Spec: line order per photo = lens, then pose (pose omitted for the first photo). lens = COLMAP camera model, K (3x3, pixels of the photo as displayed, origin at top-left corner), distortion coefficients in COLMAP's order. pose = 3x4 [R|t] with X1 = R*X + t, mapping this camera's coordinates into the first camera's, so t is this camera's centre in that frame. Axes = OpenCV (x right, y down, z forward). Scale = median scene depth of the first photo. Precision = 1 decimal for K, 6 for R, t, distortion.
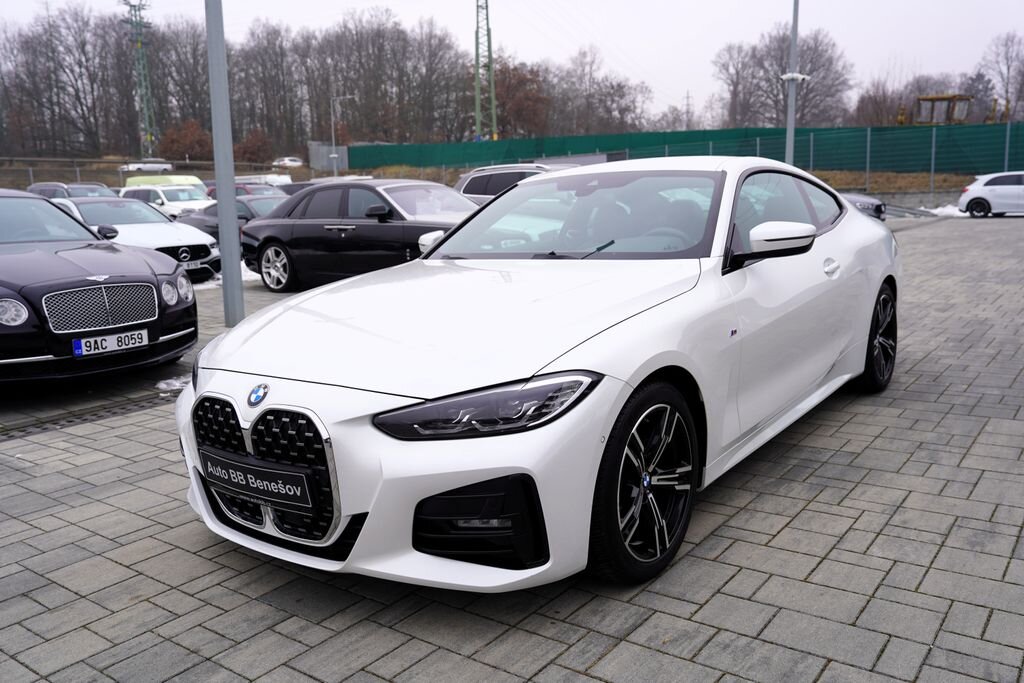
lens RADIAL K [[834.5, 0, 516.8], [0, 834.5, 340.0], [0, 0, 1]] dist [-0.068104, 0.118270]
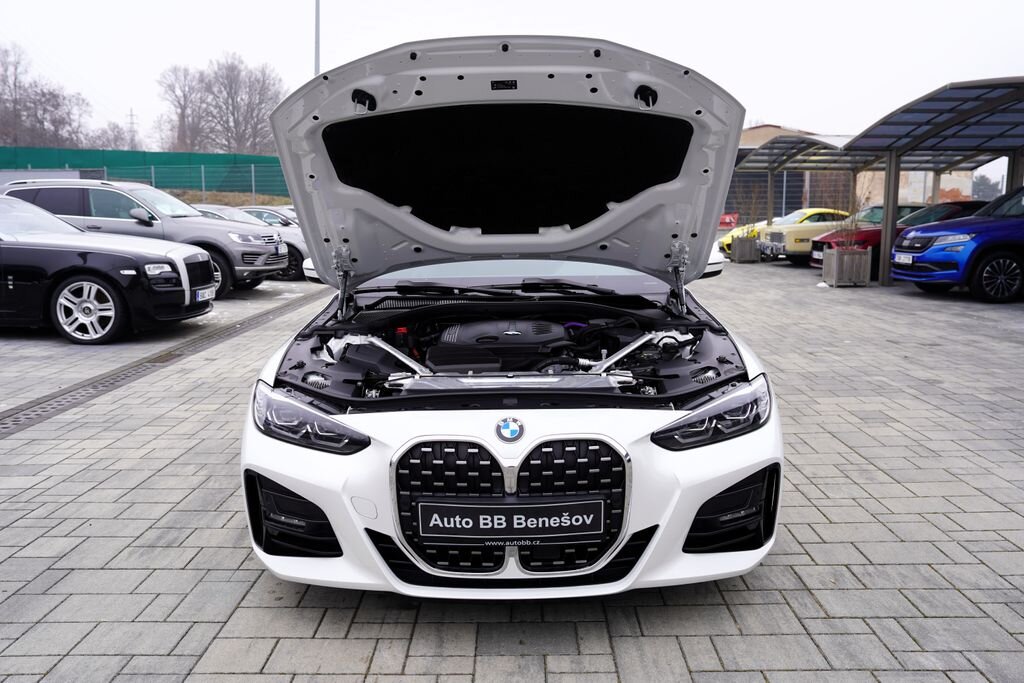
lens RADIAL K [[826.9, 0, 512.0], [0, 826.9, 341.5], [0, 0, 1]] dist [-0.069607, 0.105178]
pose [[0.802888, -0.052196, 0.593841, -0.583620], [0.068787, 0.997617, -0.005317, -0.018804], [-0.592148, 0.045117, 0.804565, 0.166908]]
